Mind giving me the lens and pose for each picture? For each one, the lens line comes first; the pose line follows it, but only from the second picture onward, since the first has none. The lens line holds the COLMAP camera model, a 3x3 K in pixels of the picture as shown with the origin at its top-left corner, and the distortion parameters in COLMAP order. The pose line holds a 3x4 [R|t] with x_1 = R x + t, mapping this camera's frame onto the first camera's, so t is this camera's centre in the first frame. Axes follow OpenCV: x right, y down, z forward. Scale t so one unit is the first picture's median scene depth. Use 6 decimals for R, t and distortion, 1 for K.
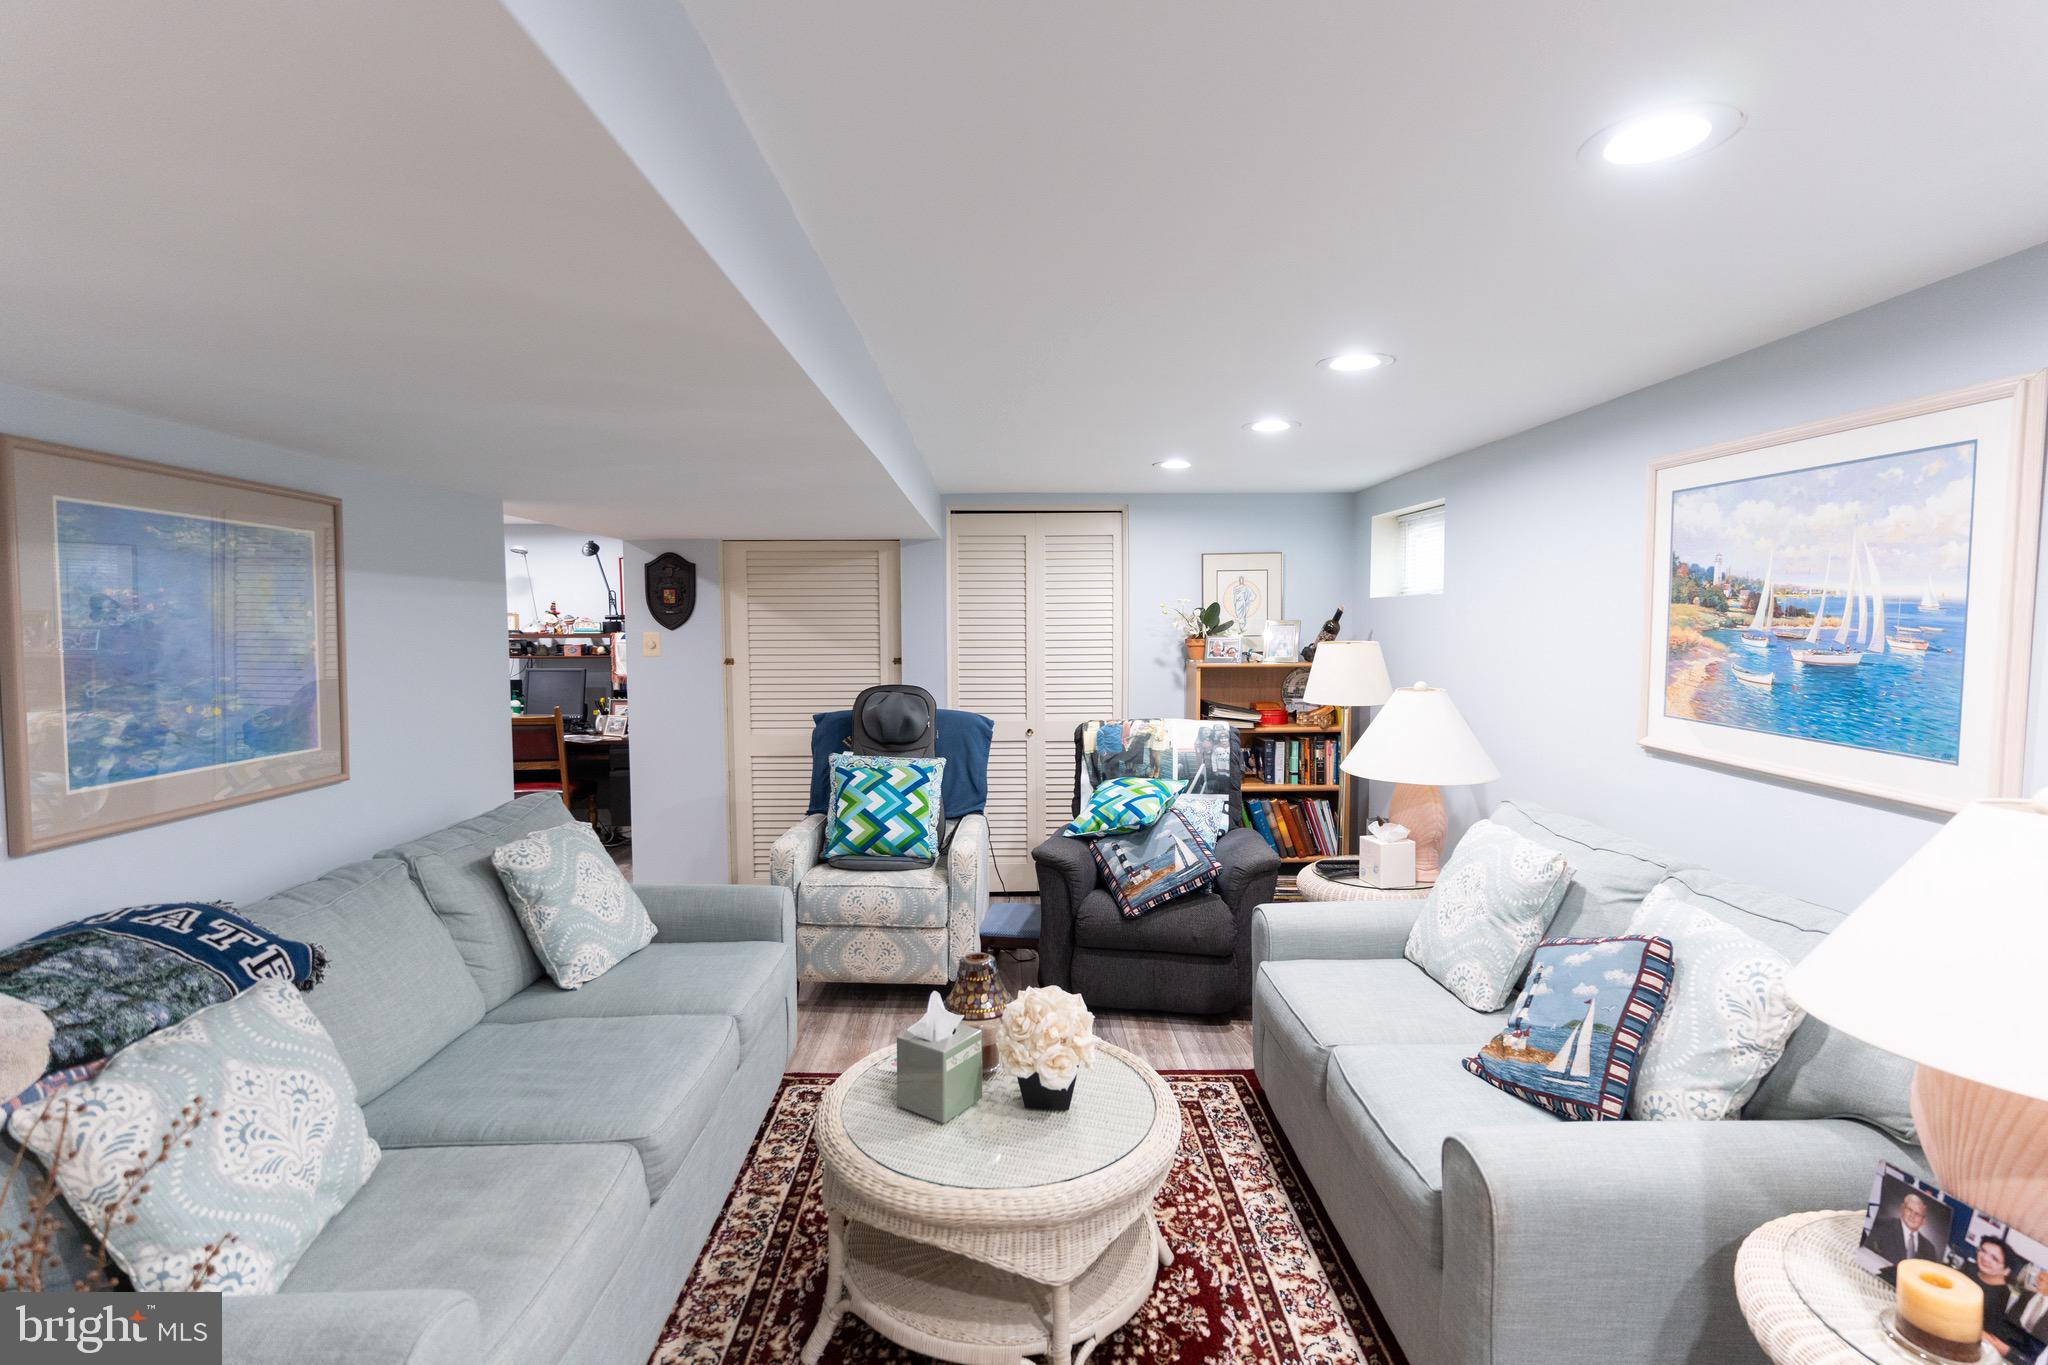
lens RADIAL K [[966.6, 0, 1024.0], [0, 966.6, 682.5], [0, 0, 1]] dist [-0.000136, 0.001320]
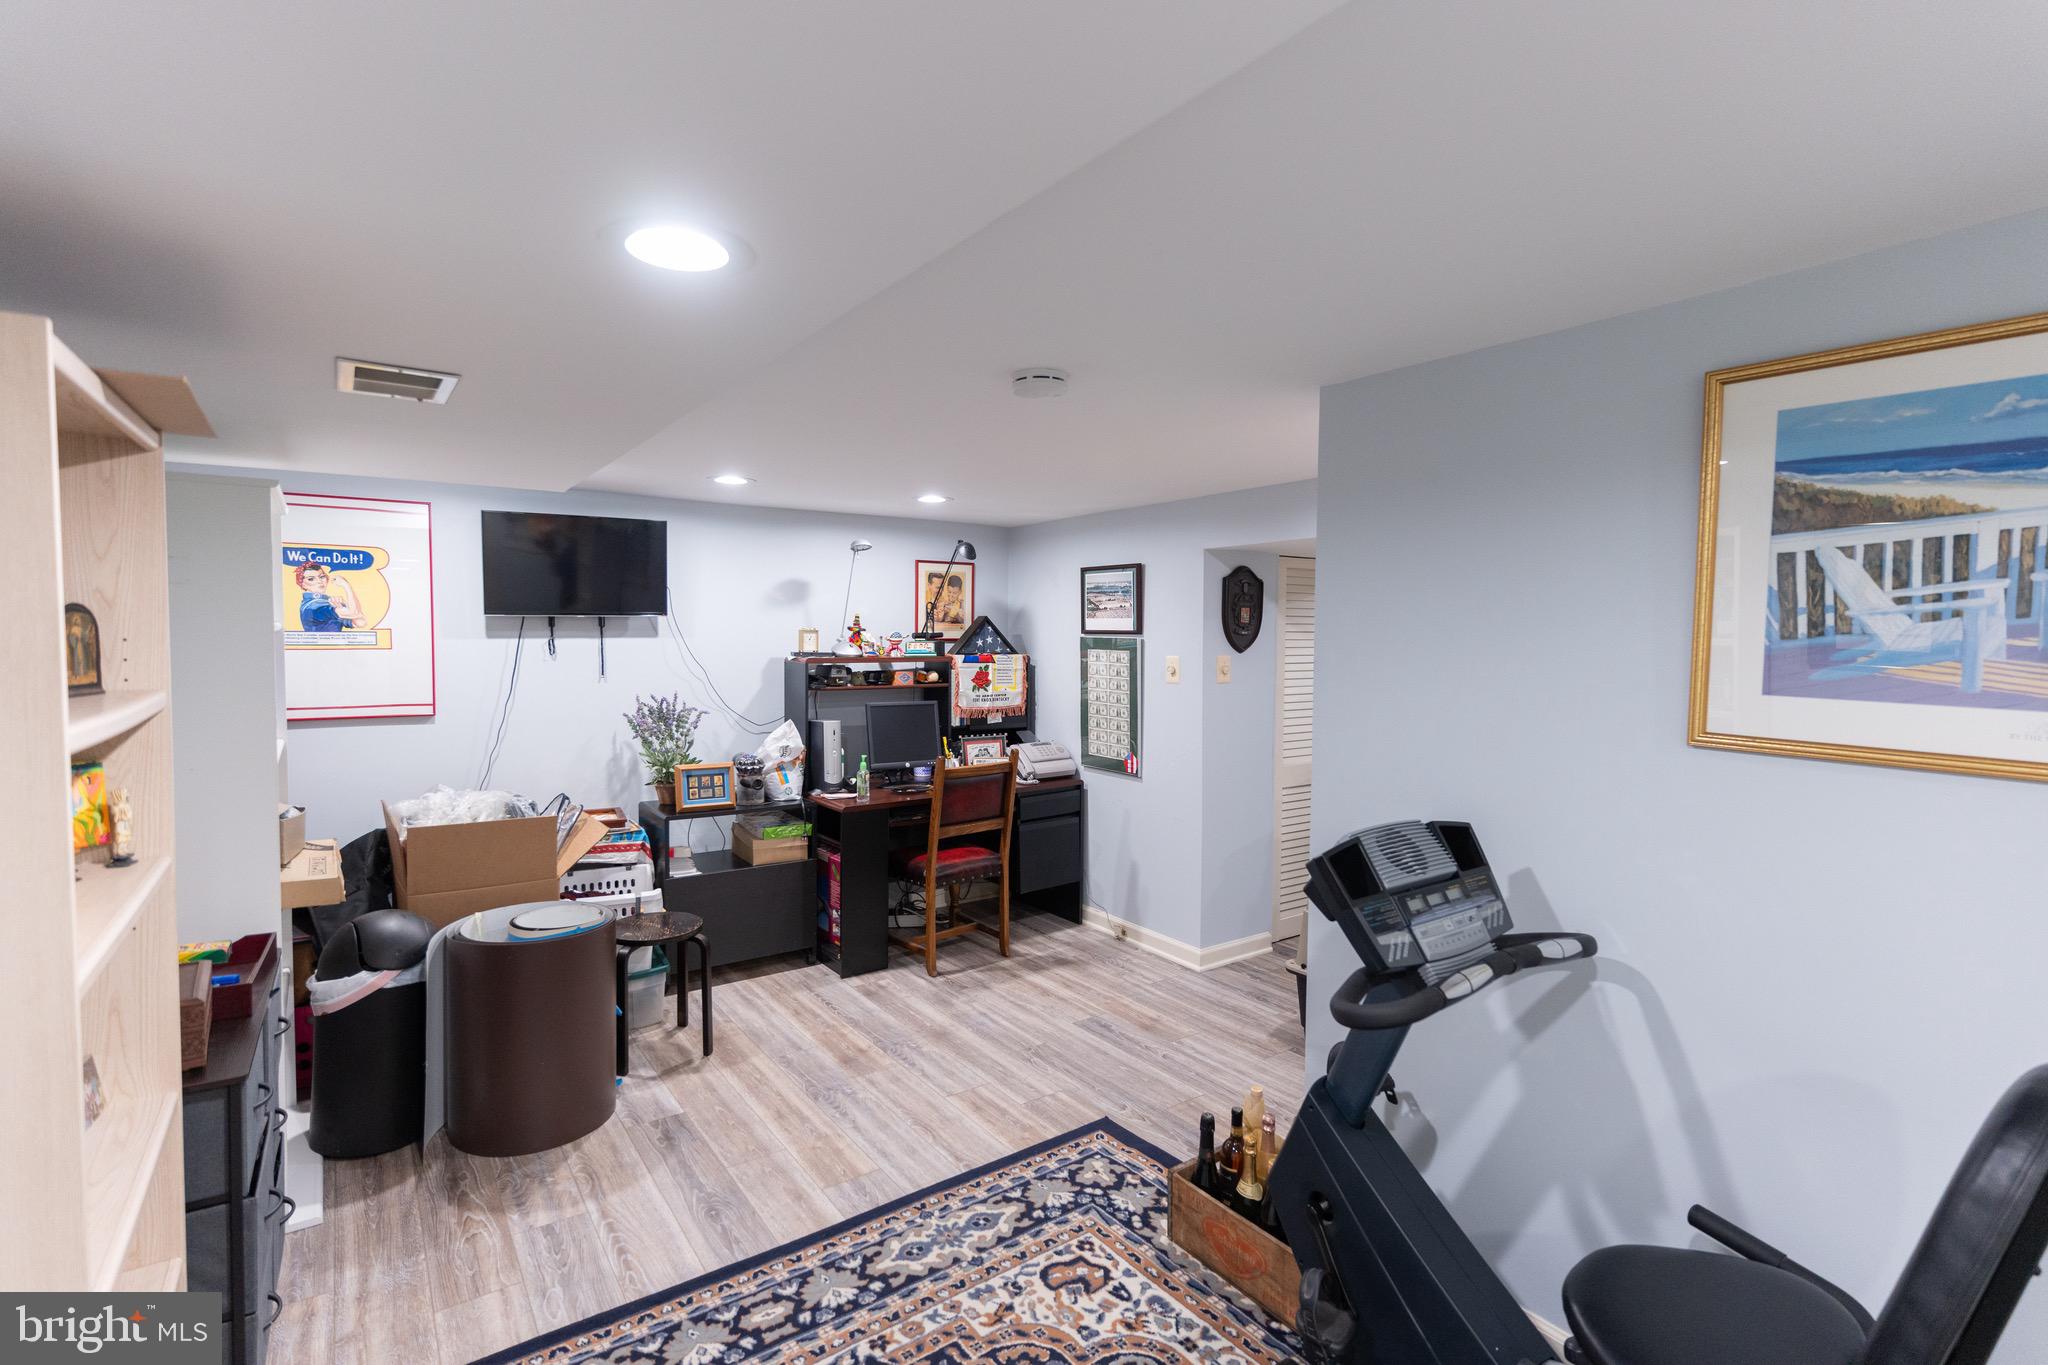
lens RADIAL K [[966.6, 0, 1024.0], [0, 966.6, 682.5], [0, 0, 1]] dist [-0.000136, 0.001320]
pose [[0.820158, -0.025589, 0.571565, -2.102574], [0.031394, 0.999507, -0.000301, -0.066020], [-0.571276, 0.018191, 0.820557, 0.763842]]
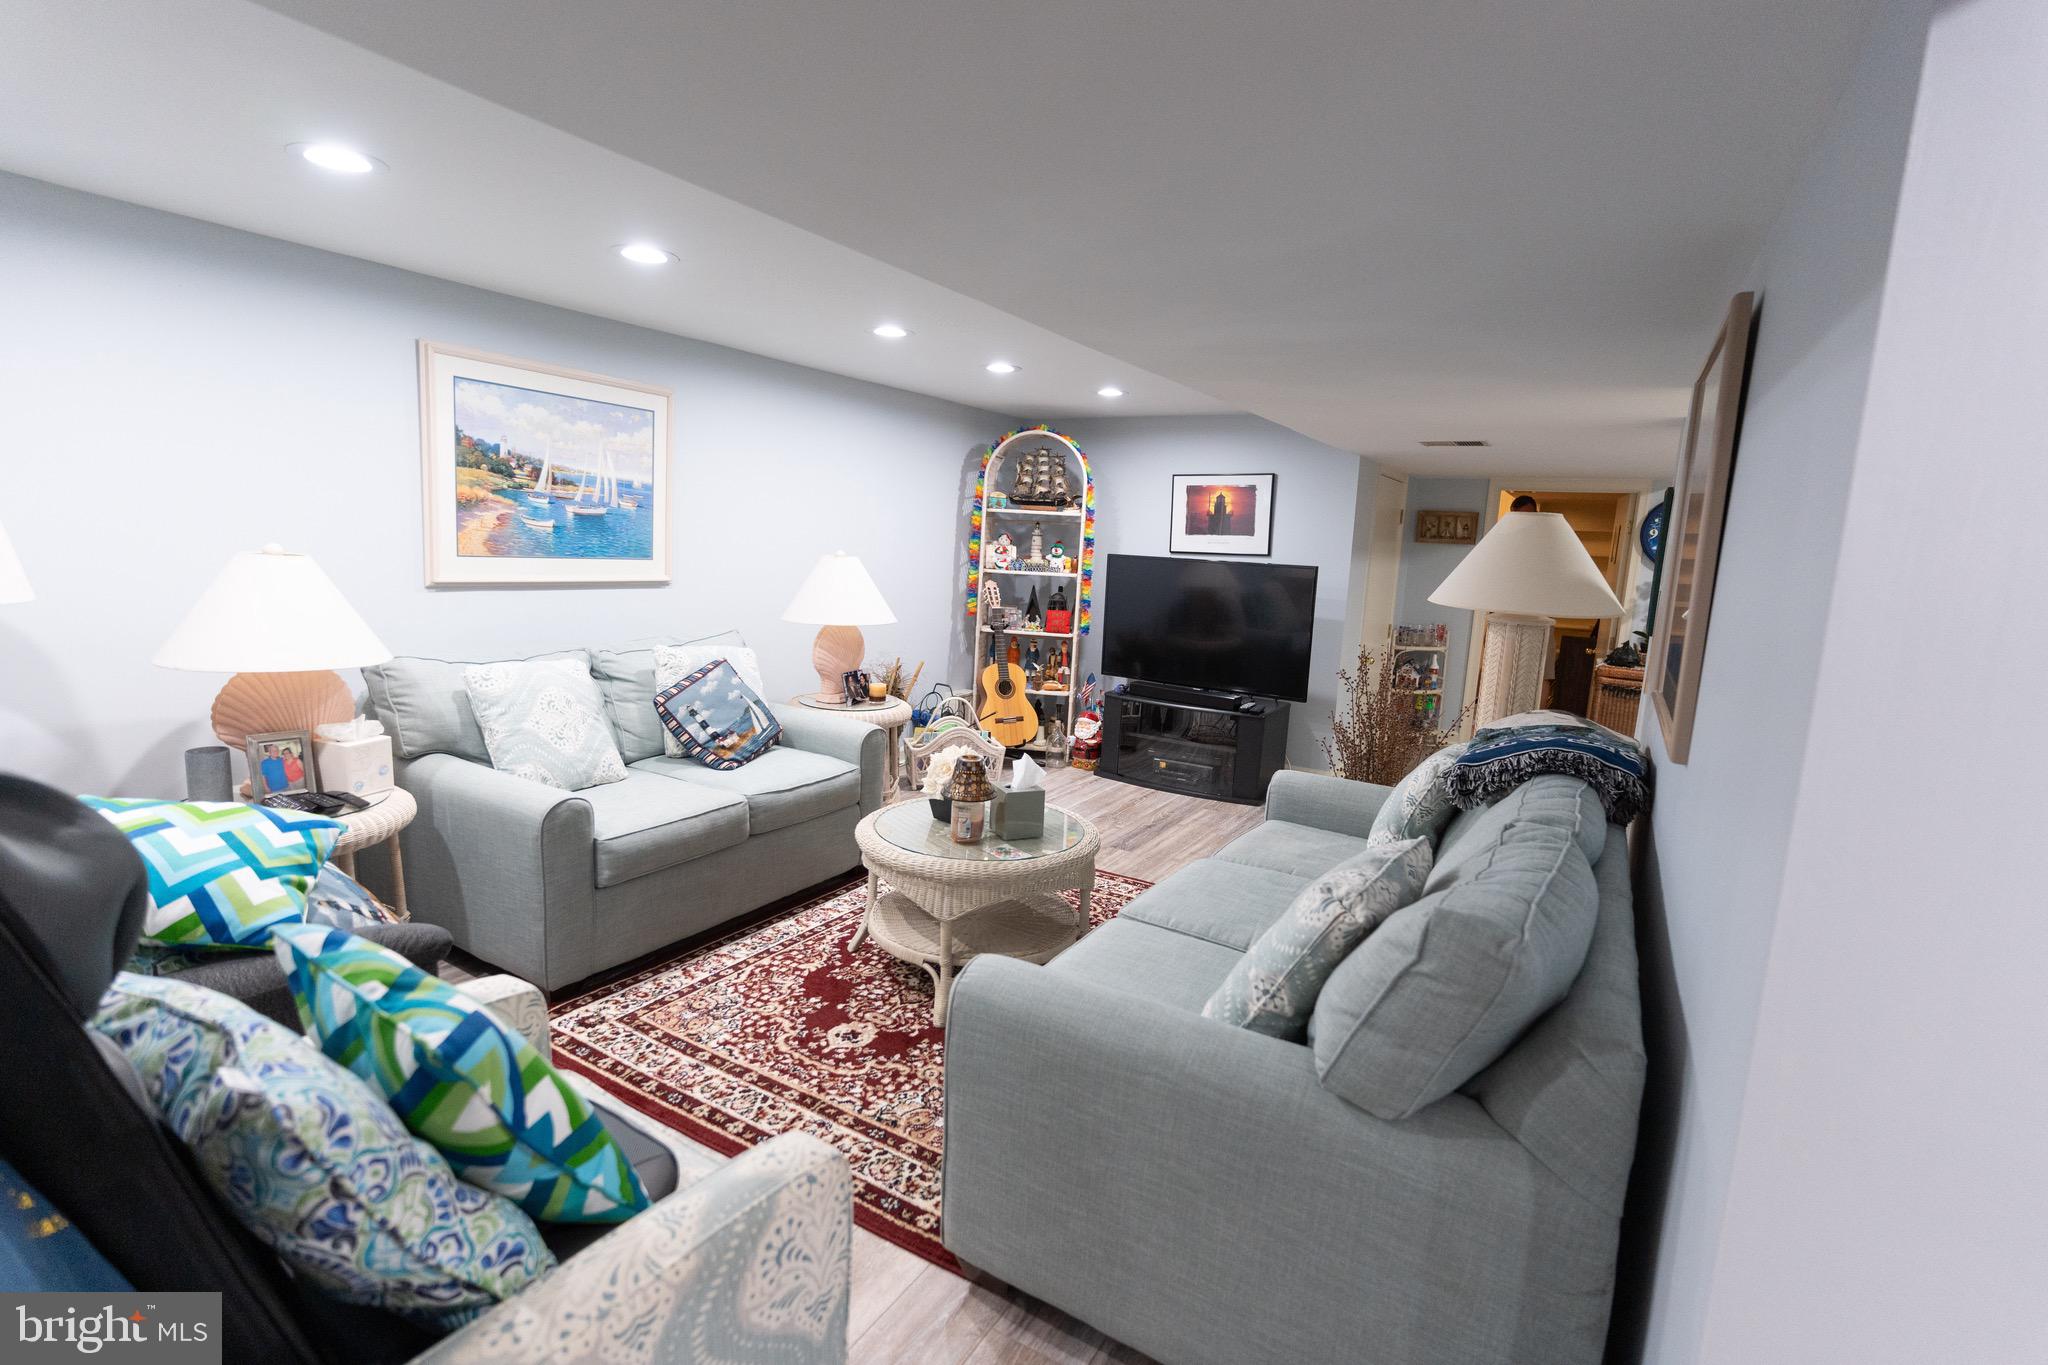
lens RADIAL K [[966.6, 0, 1024.0], [0, 966.6, 682.5], [0, 0, 1]] dist [-0.000136, 0.001320]
pose [[-0.848650, -0.119179, 0.515354, -0.681885], [-0.011363, 0.978170, 0.207496, -0.079453], [-0.528833, 0.170235, -0.831478, 1.787065]]
